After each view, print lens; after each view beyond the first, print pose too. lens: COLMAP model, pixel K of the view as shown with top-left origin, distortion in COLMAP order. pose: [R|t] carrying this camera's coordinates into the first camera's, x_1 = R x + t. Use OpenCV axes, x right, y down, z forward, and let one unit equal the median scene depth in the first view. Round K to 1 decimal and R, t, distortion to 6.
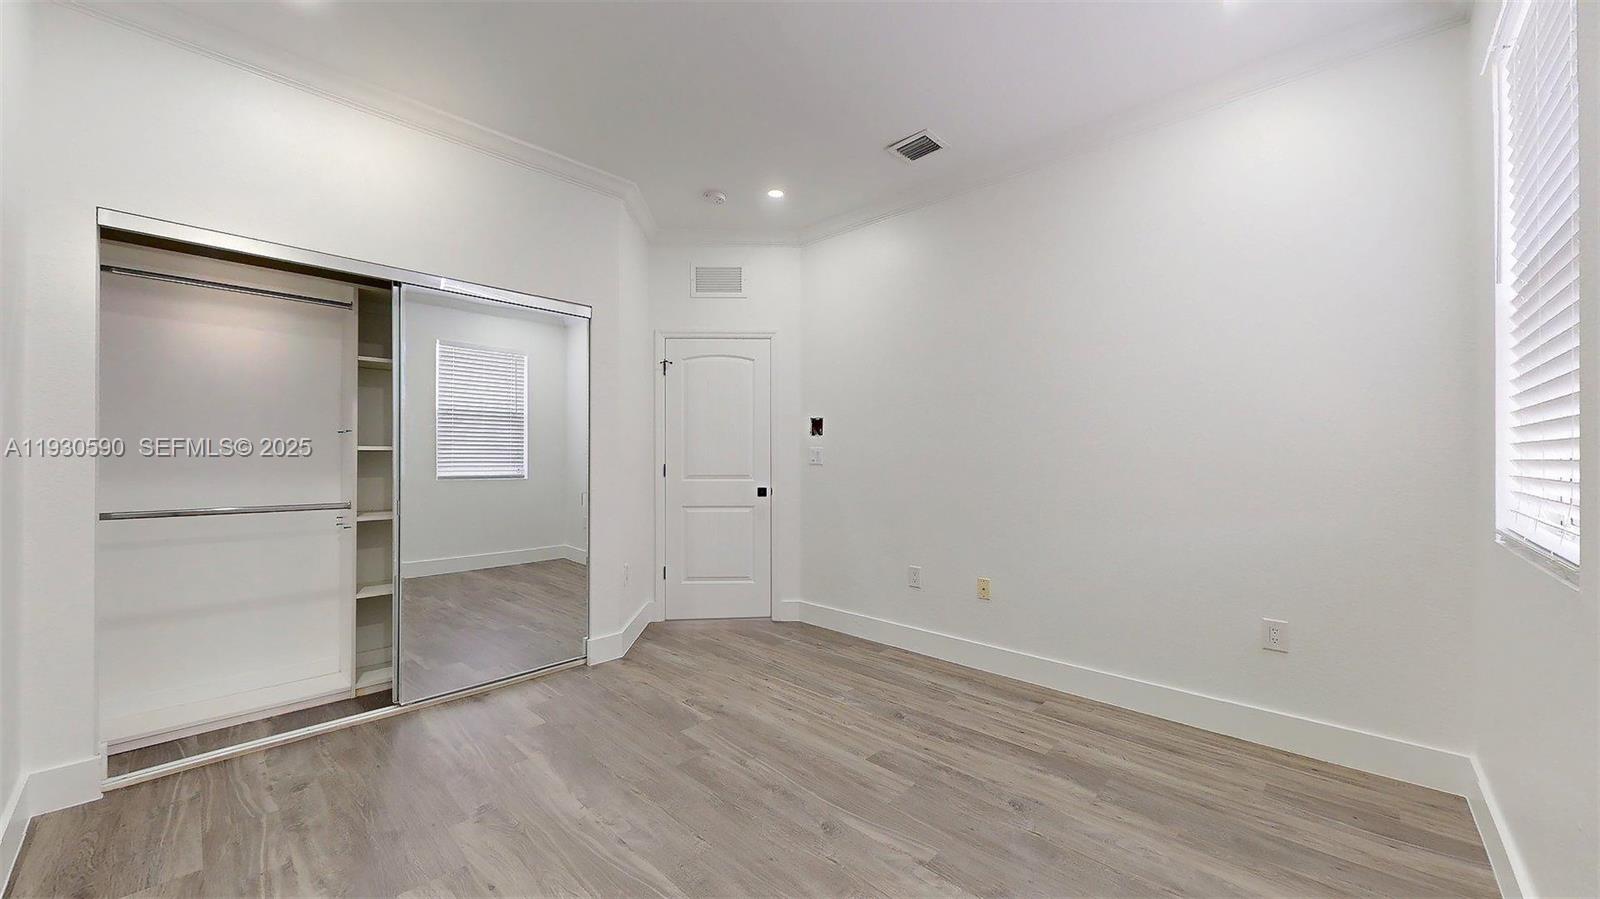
lens RADIAL K [[586.4, 0, 803.5], [0, 586.4, 452.9], [0, 0, 1]] dist [0.001677, 0.000157]
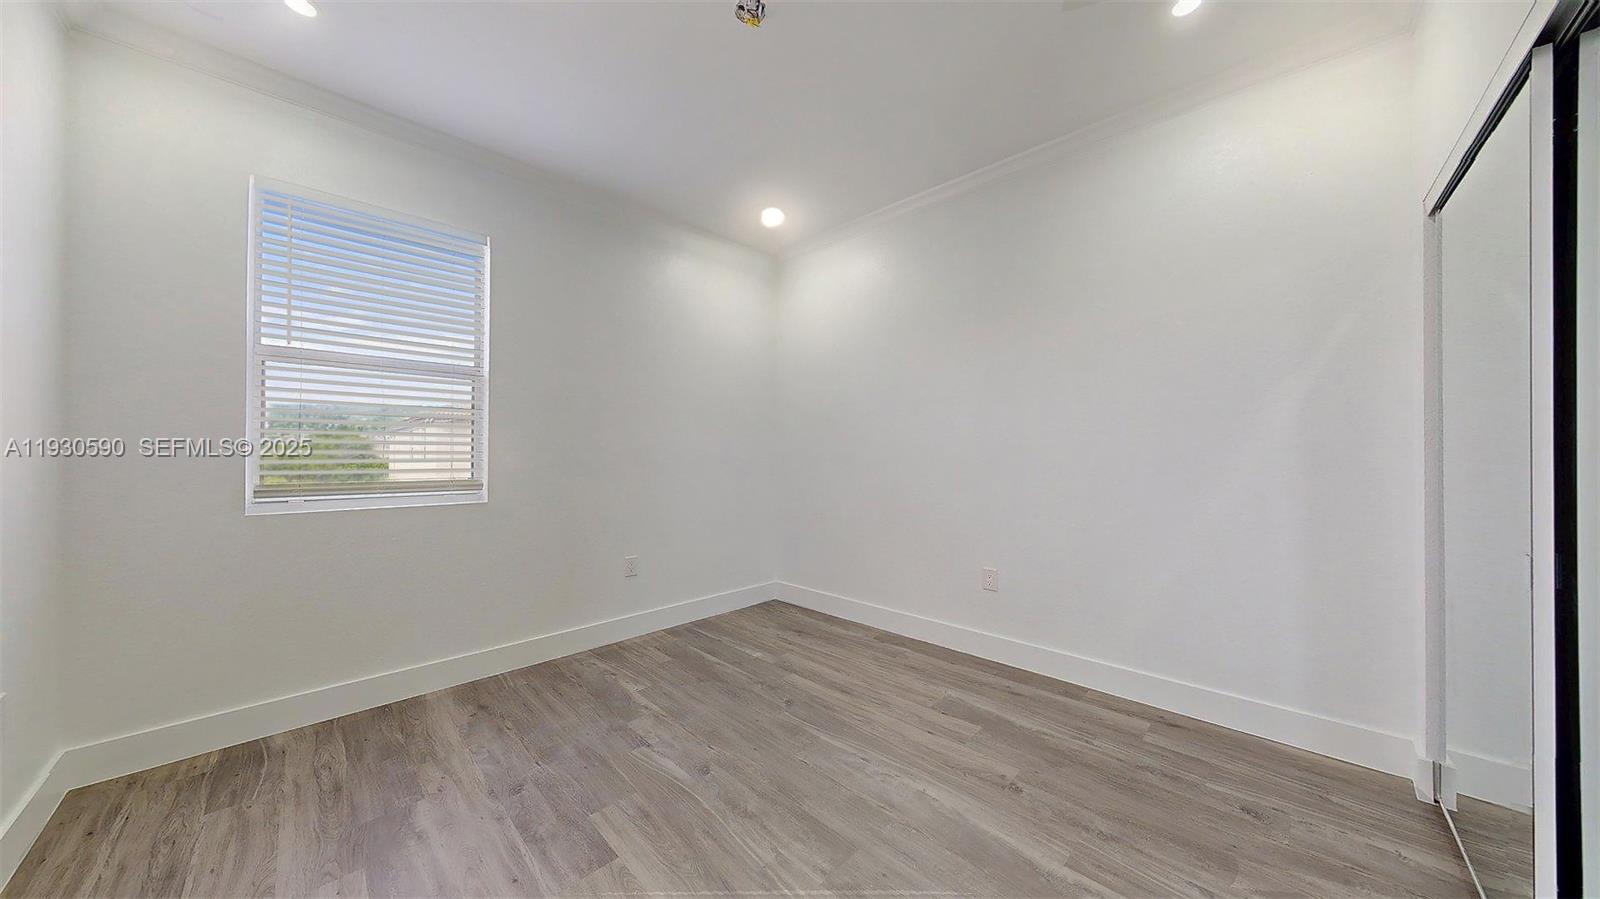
lens RADIAL K [[500.0, 0, 798.0], [0, 500.0, 449.0], [0, 0, 1]] dist [0.000700, 0.000025]
pose [[-0.999907, 0.008982, 0.010251, -0.160463], [0.008878, 0.999909, -0.010176, -0.004115], [-0.010341, -0.010084, -0.999896, 1.878159]]
